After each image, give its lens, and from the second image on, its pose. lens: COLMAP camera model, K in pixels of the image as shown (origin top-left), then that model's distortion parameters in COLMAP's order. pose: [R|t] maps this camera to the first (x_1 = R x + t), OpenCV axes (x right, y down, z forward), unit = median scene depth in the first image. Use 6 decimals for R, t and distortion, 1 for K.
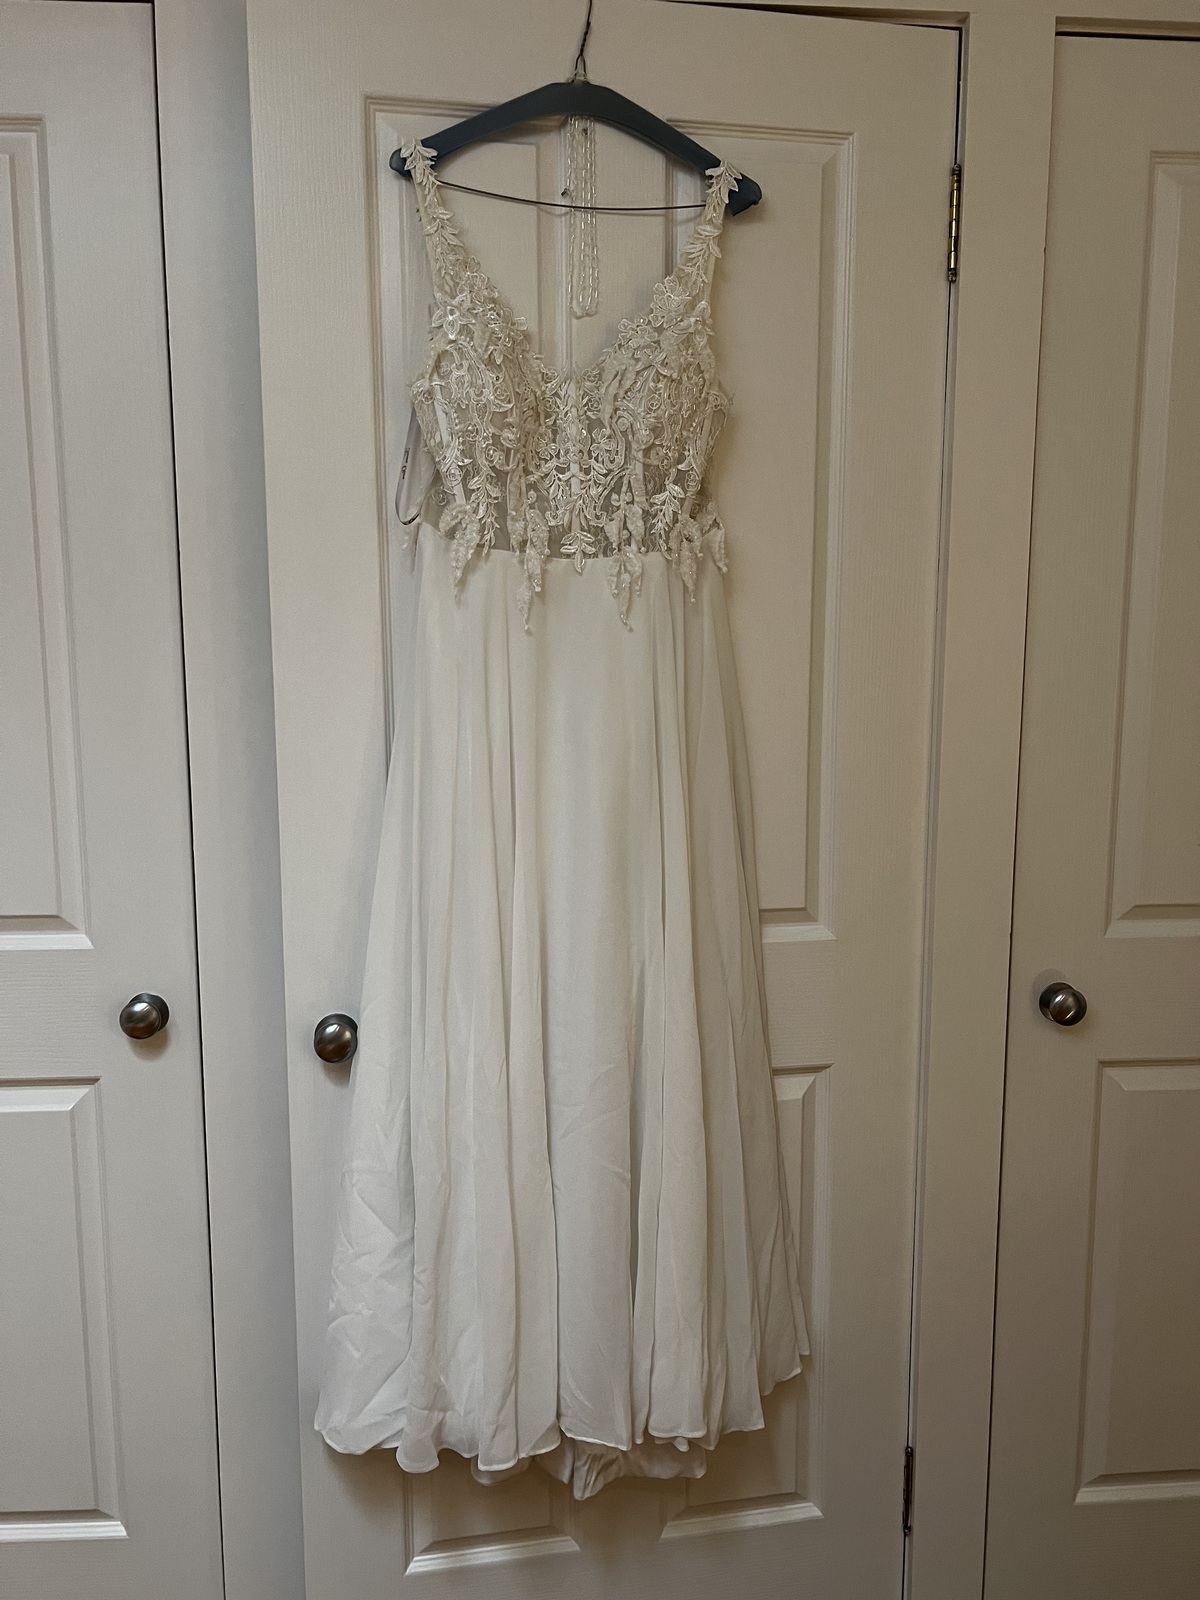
lens RADIAL K [[1098.2, 0, 598.5], [0, 1098.2, 795.0], [0, 0, 1]] dist [0.039850, -0.031275]
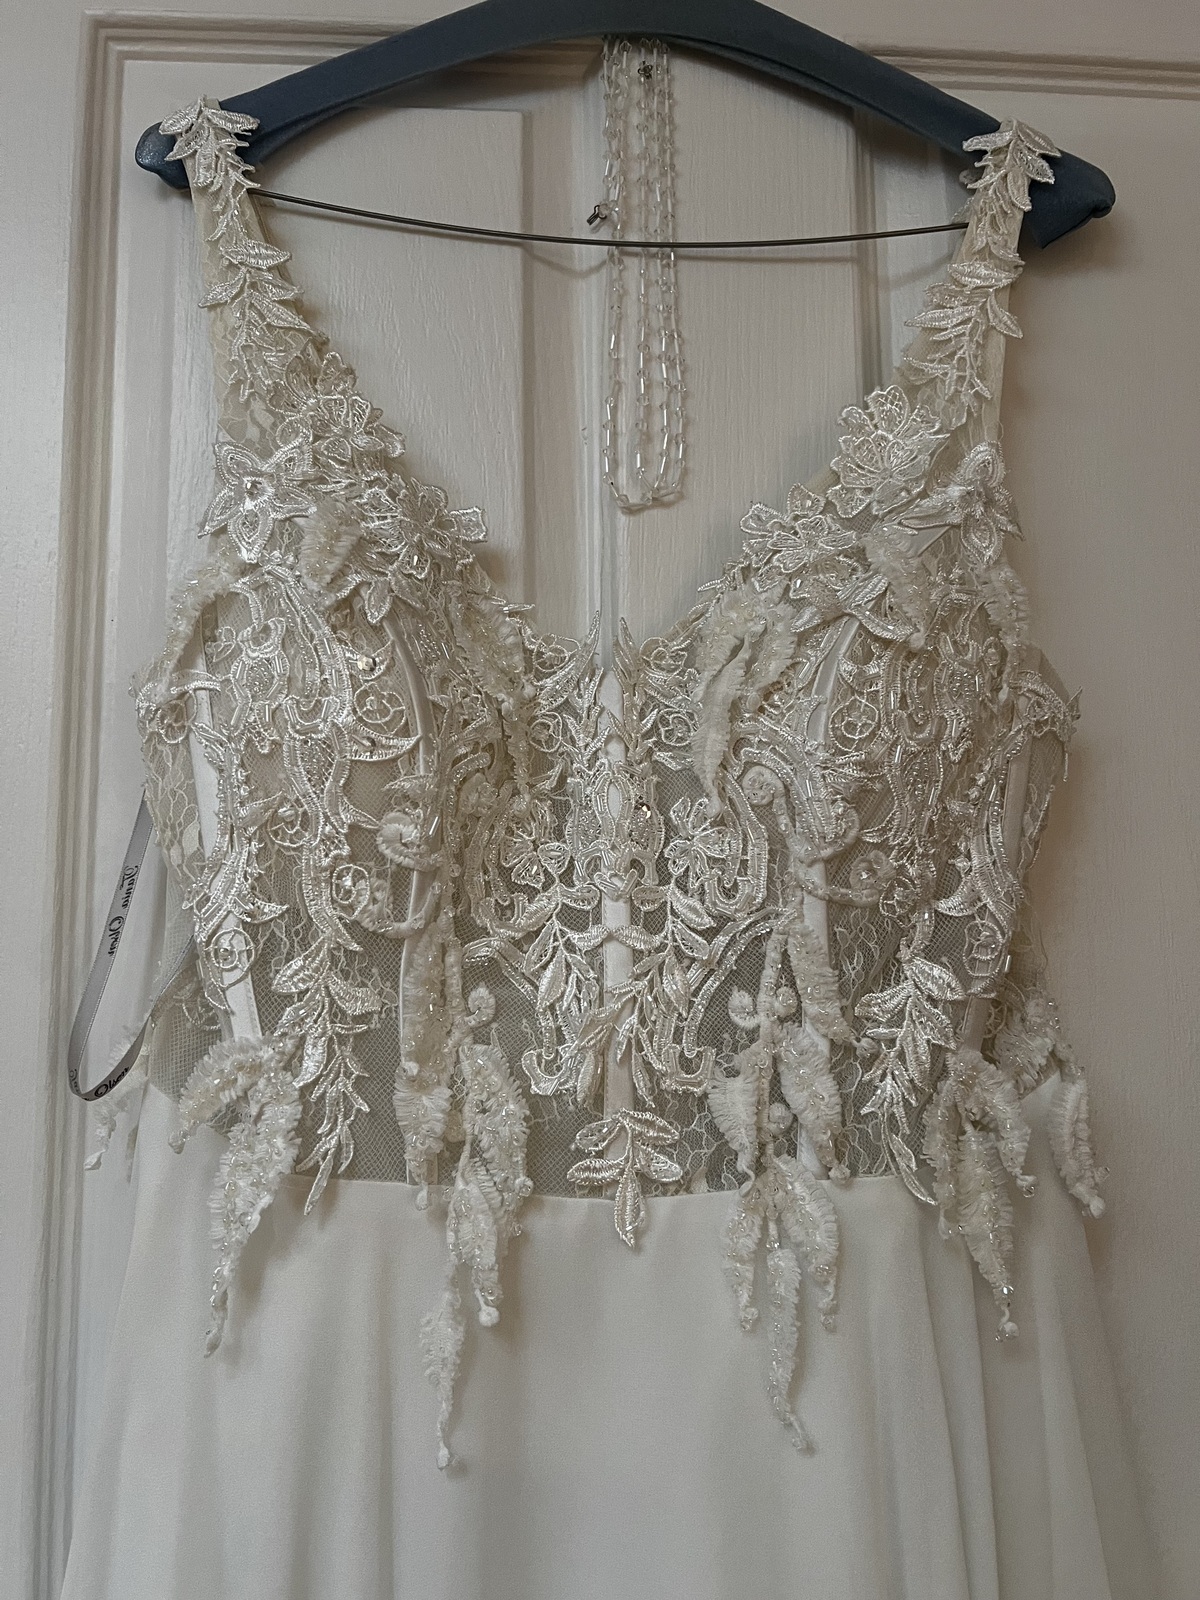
lens RADIAL K [[1098.2, 0, 611.2], [0, 1098.2, 808.9], [0, 0, 1]] dist [0.039850, -0.031275]
pose [[0.994206, -0.018029, -0.105972, 0.012363], [-0.008785, 0.968909, -0.247262, -0.246194], [0.107135, 0.246760, 0.963136, 0.677588]]
